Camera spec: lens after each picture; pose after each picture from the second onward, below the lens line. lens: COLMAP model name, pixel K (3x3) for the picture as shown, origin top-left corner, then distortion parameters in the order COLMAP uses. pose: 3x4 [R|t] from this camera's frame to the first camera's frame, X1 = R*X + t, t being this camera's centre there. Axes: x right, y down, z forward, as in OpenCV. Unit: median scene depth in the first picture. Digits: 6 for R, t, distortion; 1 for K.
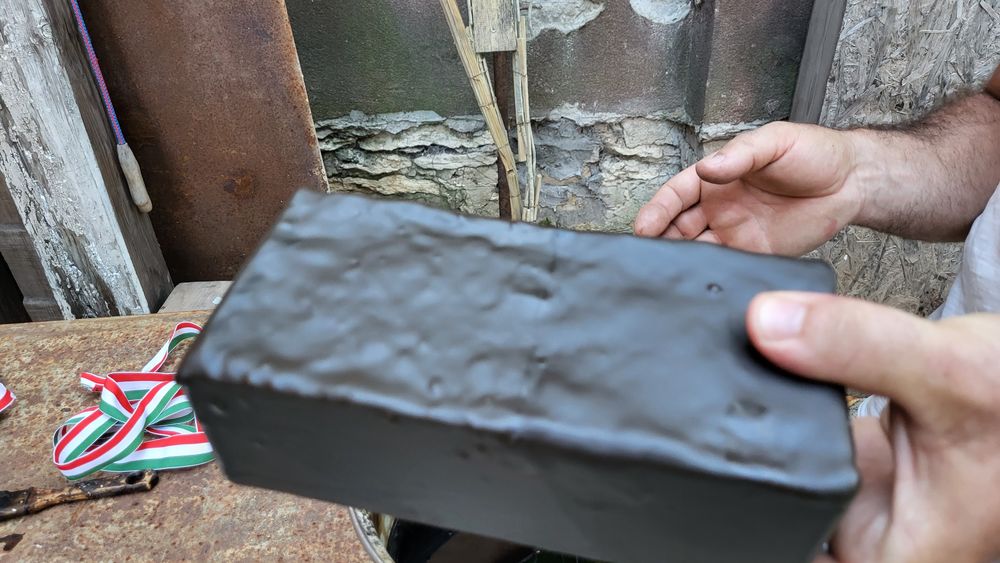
lens RADIAL K [[794.0, 0, 500.0], [0, 794.0, 281.5], [0, 0, 1]] dist [0.015944, -0.001779]
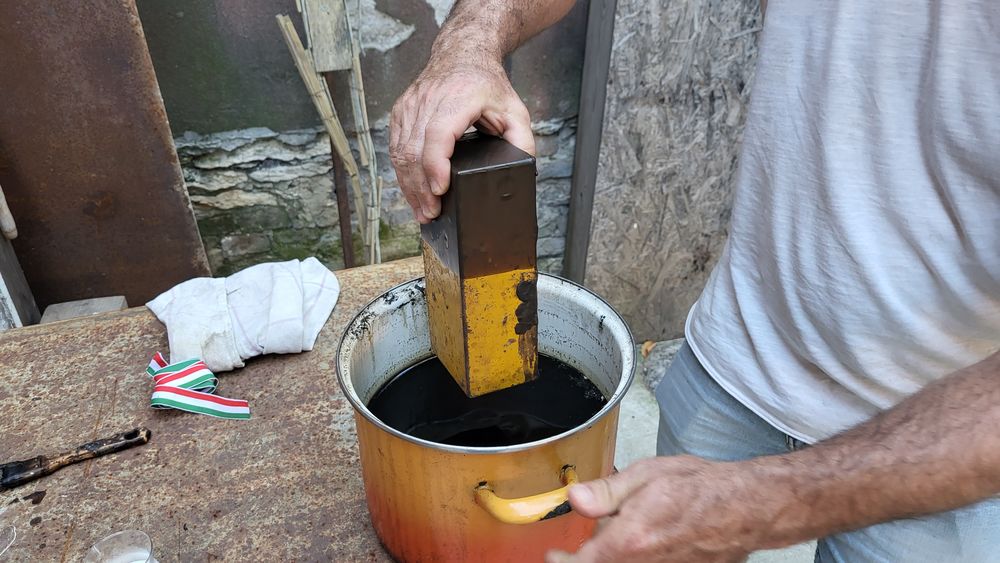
lens RADIAL K [[794.0, 0, 500.0], [0, 794.0, 281.5], [0, 0, 1]] dist [0.015944, -0.001779]
pose [[0.962376, -0.107946, 0.249360, -0.081425], [0.111450, 0.993770, 0.000067, 0.032030], [-0.247814, 0.027727, 0.968411, -0.132102]]
